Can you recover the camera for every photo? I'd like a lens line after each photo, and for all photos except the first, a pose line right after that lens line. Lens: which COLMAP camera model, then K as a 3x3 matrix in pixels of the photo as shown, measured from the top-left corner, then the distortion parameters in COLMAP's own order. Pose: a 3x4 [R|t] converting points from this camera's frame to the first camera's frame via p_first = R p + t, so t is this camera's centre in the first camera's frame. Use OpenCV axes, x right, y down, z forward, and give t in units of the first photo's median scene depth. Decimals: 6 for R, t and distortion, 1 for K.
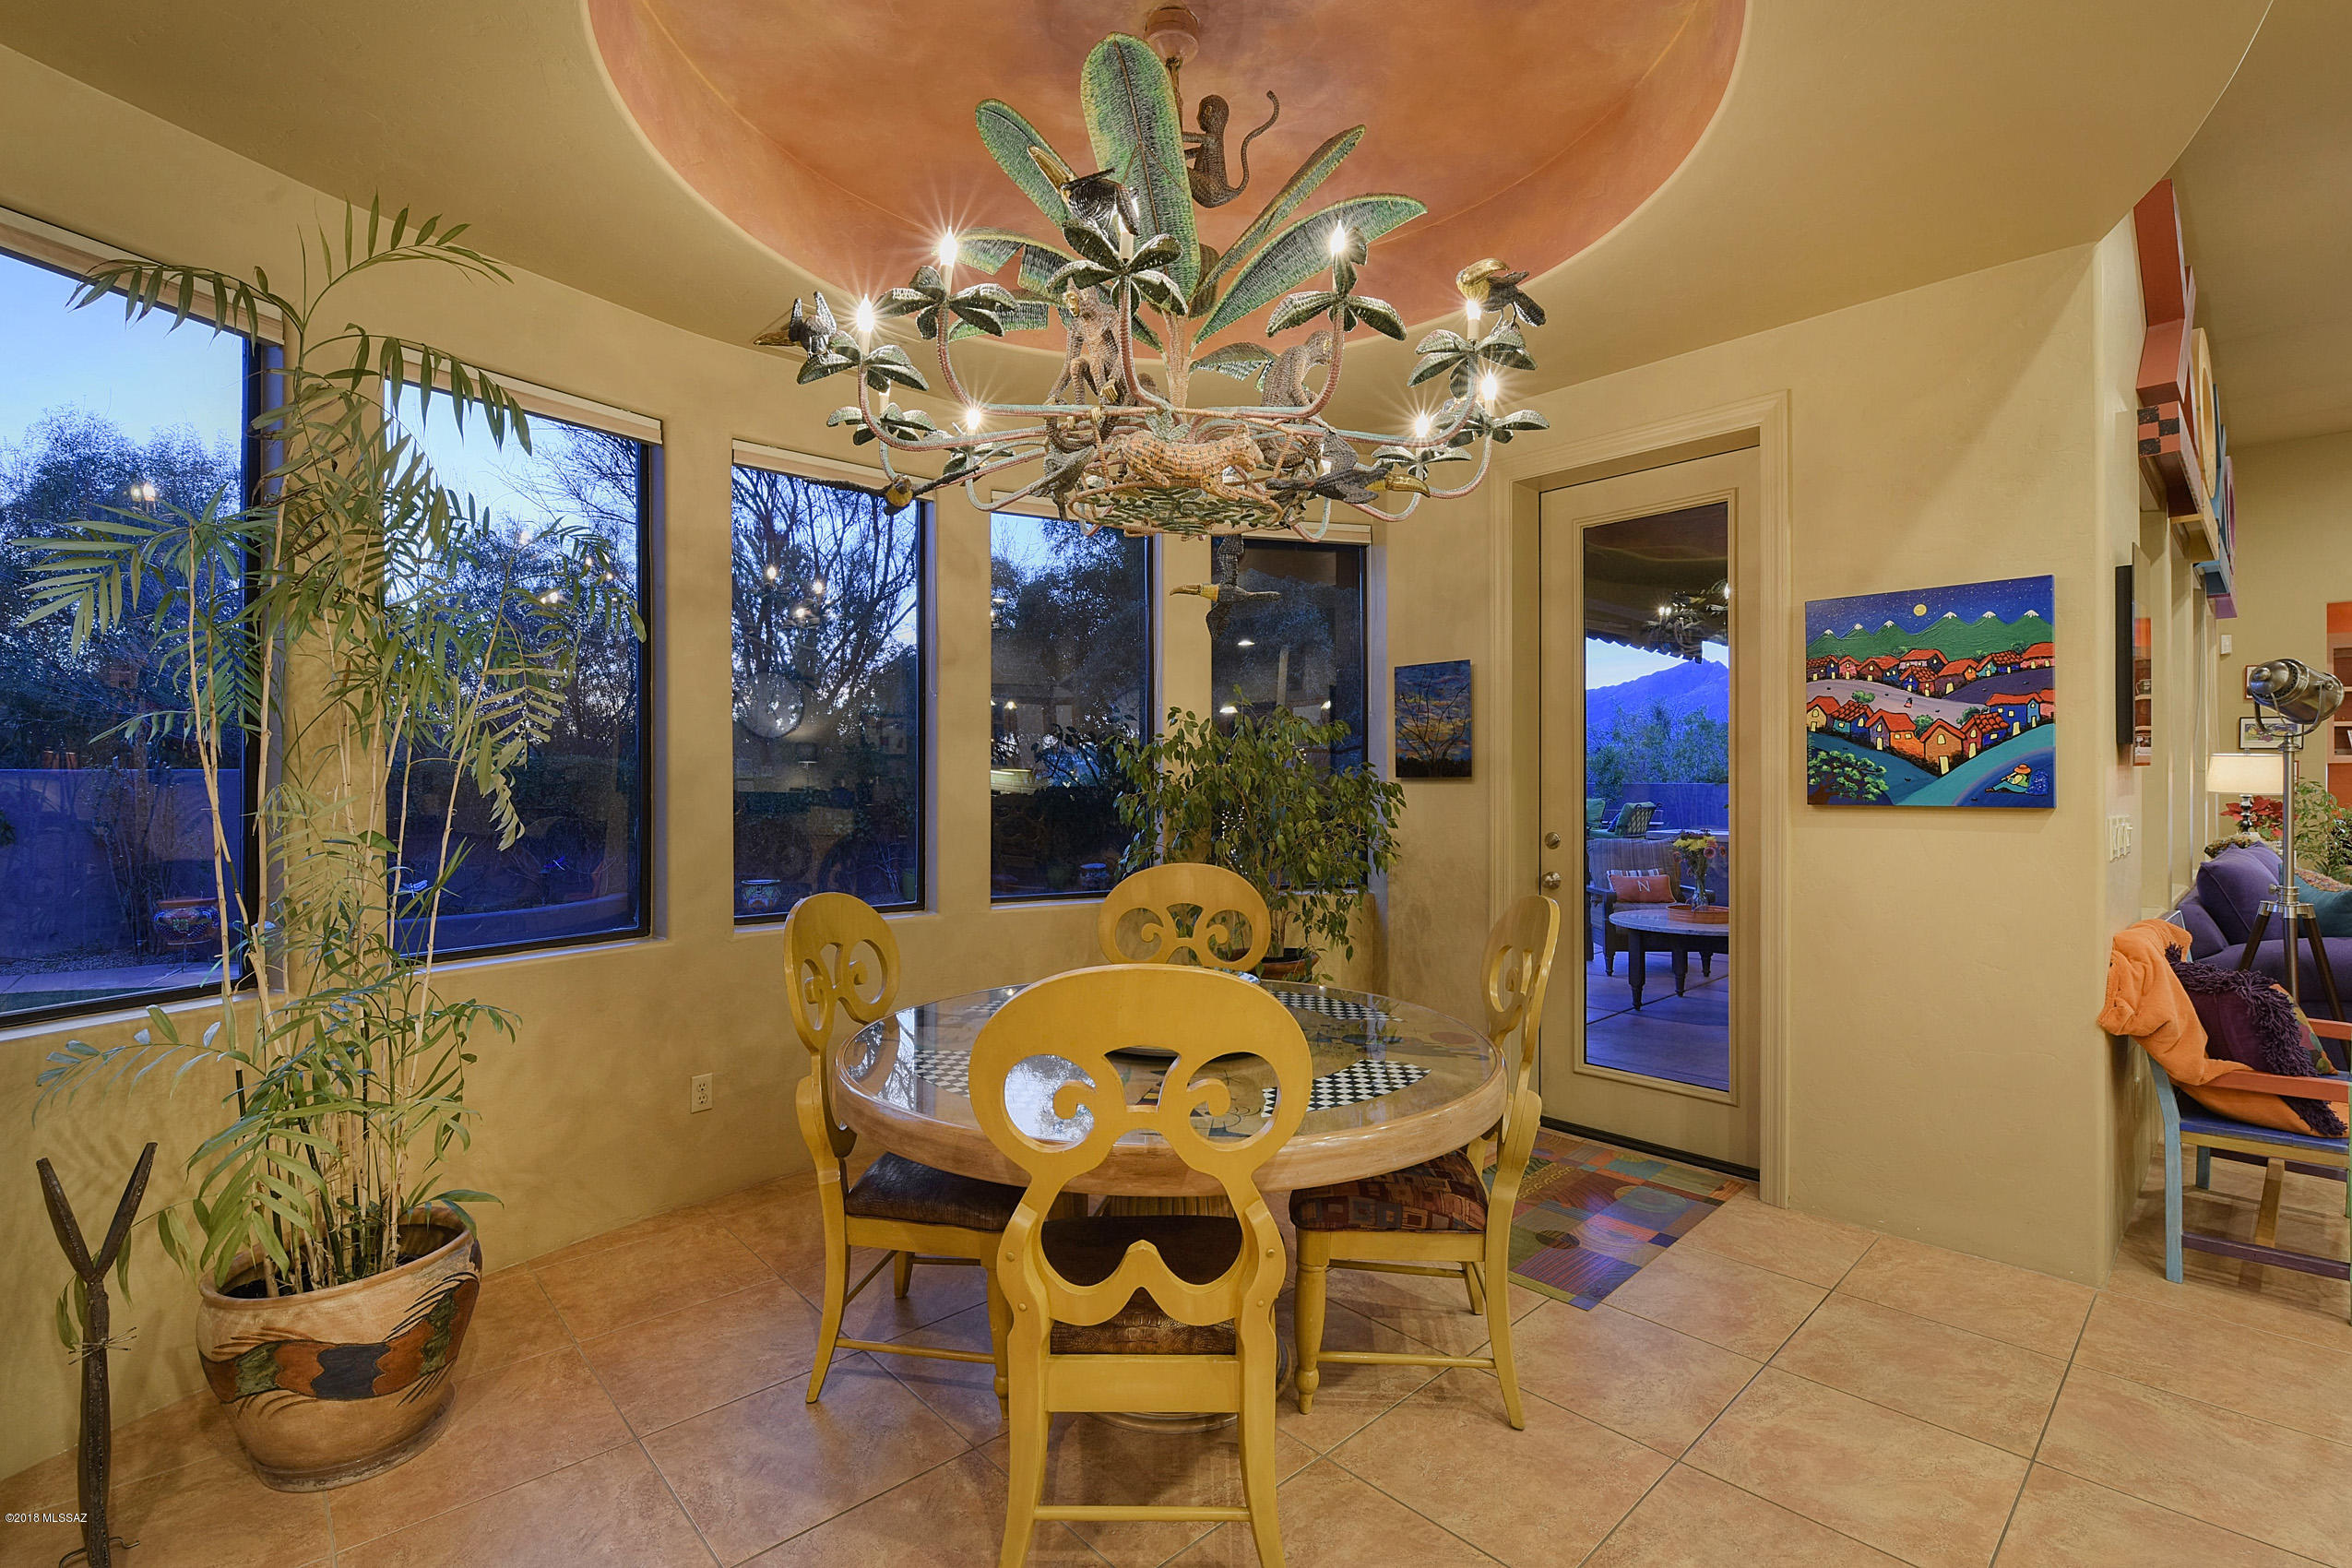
lens RADIAL K [[1040.3, 0, 1294.6], [0, 1040.3, 776.8], [0, 0, 1]] dist [-0.012083, -0.000392]
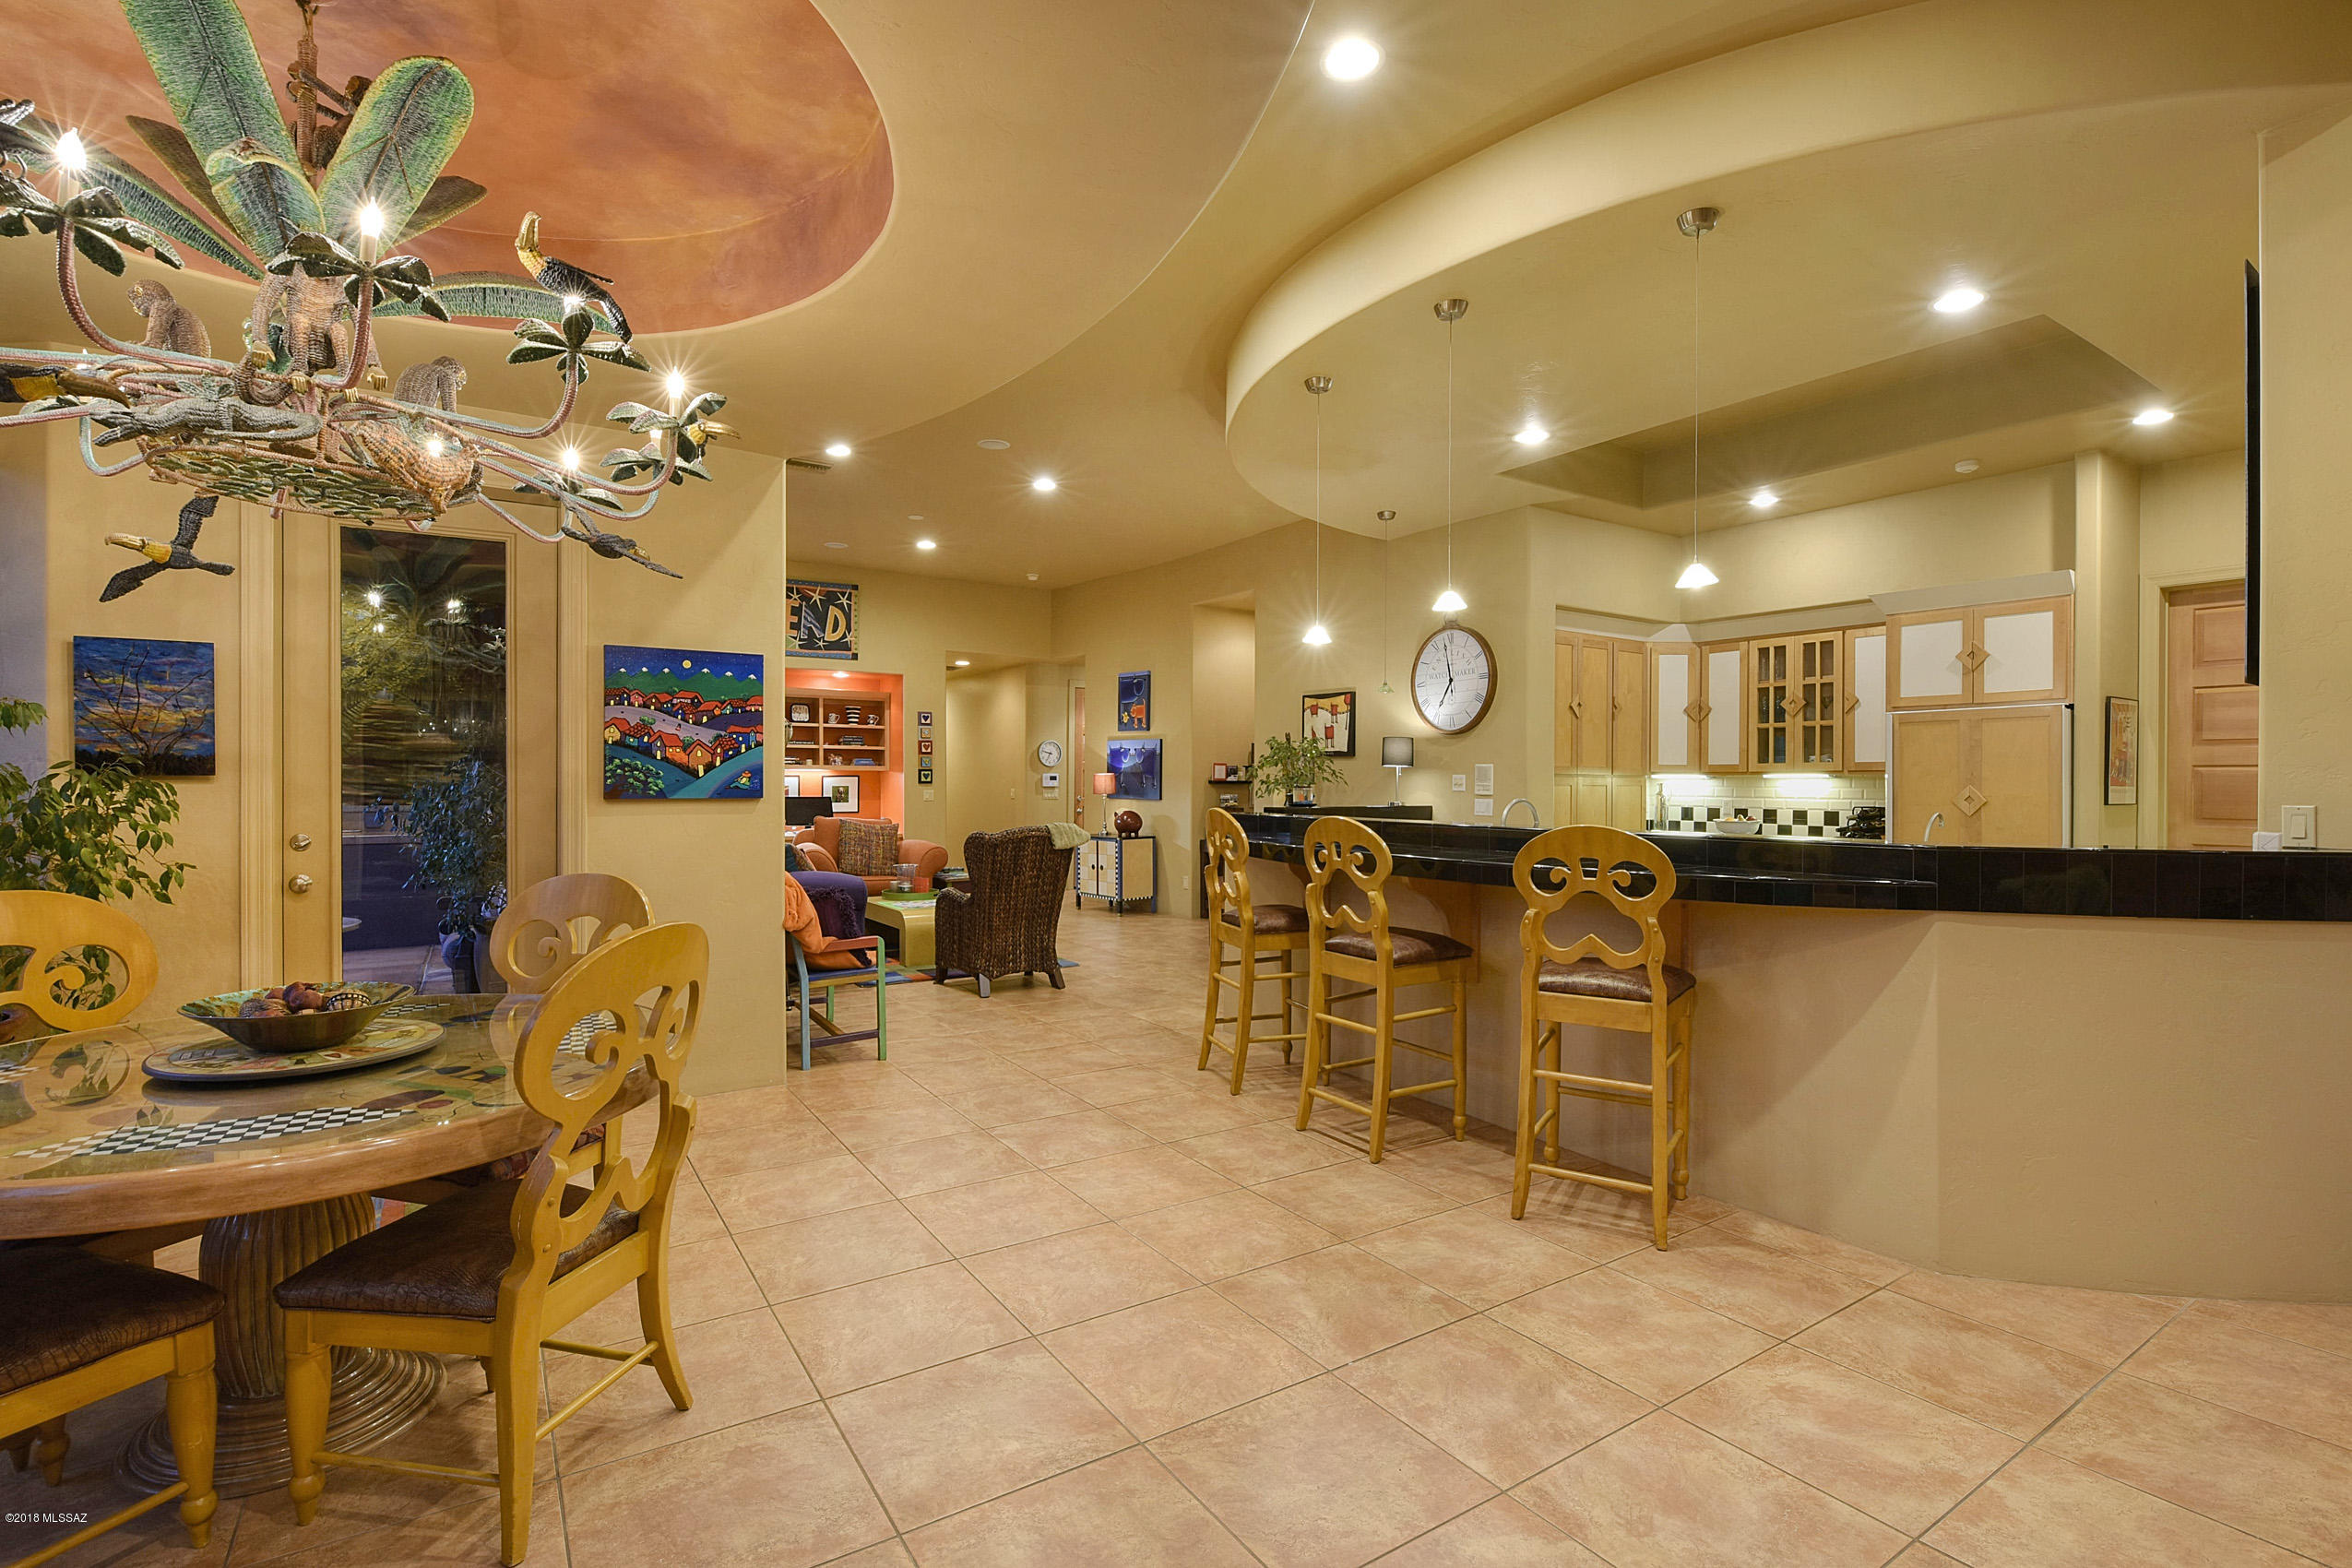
lens RADIAL K [[1098.3, 0, 1147.1], [0, 1098.3, 774.3], [0, 0, 1]] dist [0.000061, -0.008065]
pose [[0.239809, 0.007259, 0.970793, -0.726209], [-0.007936, 0.999953, -0.005517, -0.002481], [-0.970788, -0.006381, 0.239855, -0.001710]]
